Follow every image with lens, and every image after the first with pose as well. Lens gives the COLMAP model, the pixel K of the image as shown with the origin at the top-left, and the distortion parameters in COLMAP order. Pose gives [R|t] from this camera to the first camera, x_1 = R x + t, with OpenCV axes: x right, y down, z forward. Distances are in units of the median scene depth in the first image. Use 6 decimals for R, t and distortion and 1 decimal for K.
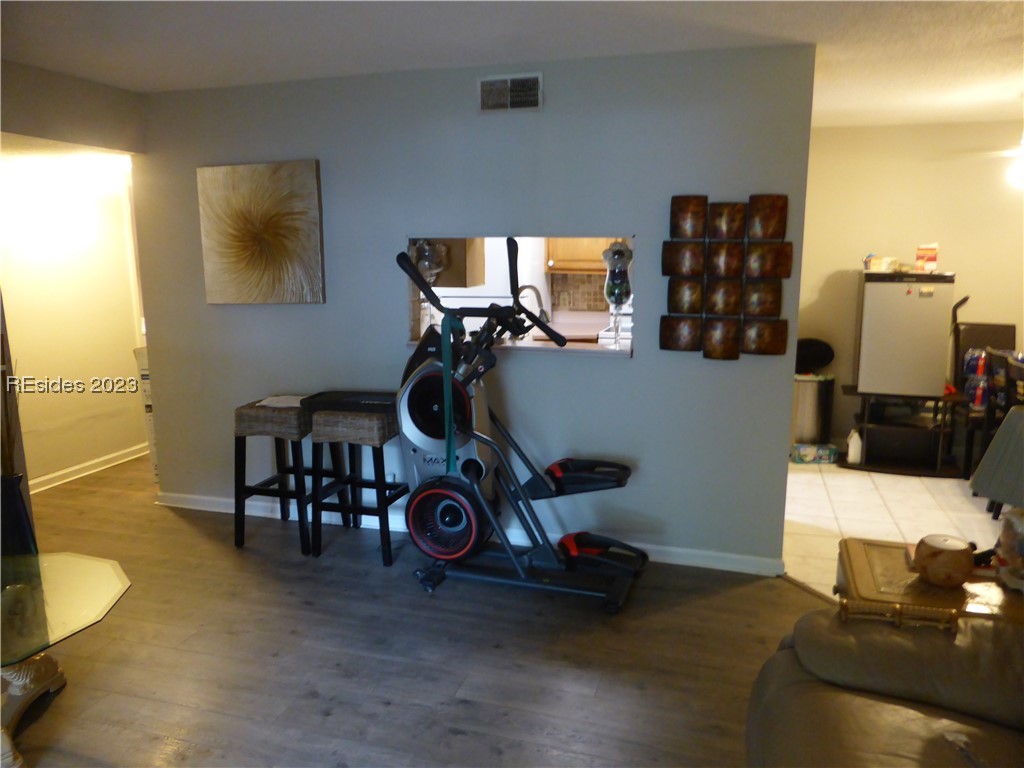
lens RADIAL K [[751.2, 0, 522.2], [0, 751.2, 386.6], [0, 0, 1]] dist [-0.054389, 0.035594]
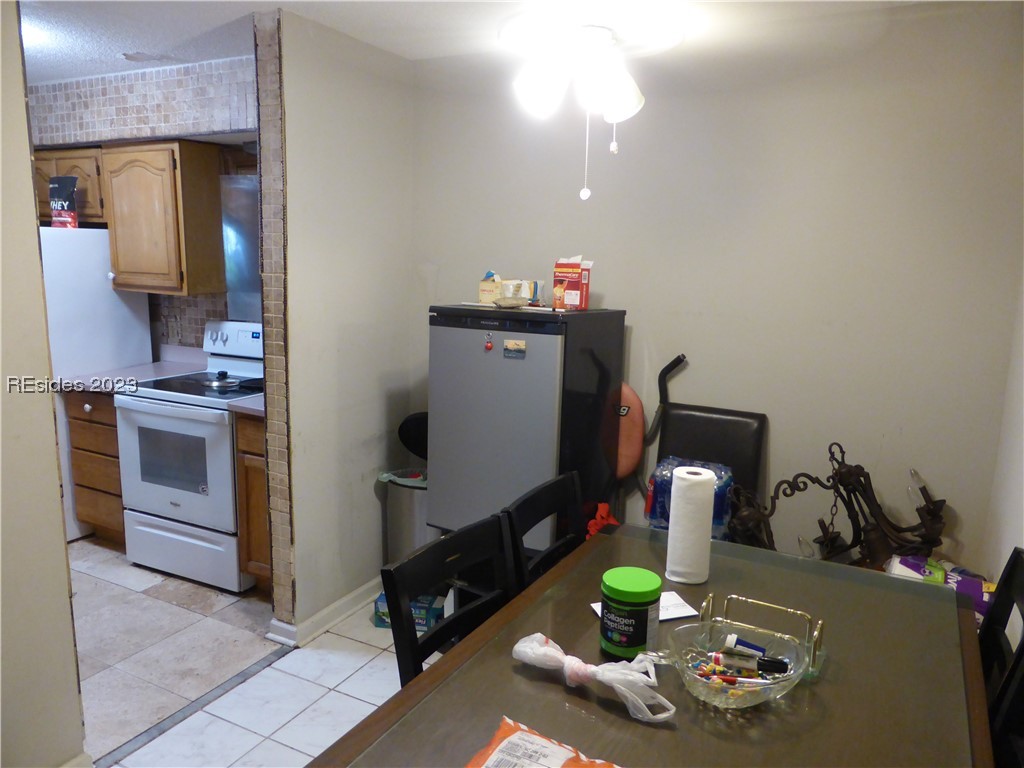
lens RADIAL K [[751.2, 0, 512.3], [0, 751.2, 378.7], [0, 0, 1]] dist [-0.054389, 0.035594]
pose [[0.980679, 0.053732, -0.188098, 0.578173], [-0.057650, 0.998218, -0.015419, -0.088776], [0.186934, 0.025965, 0.982029, 0.439371]]
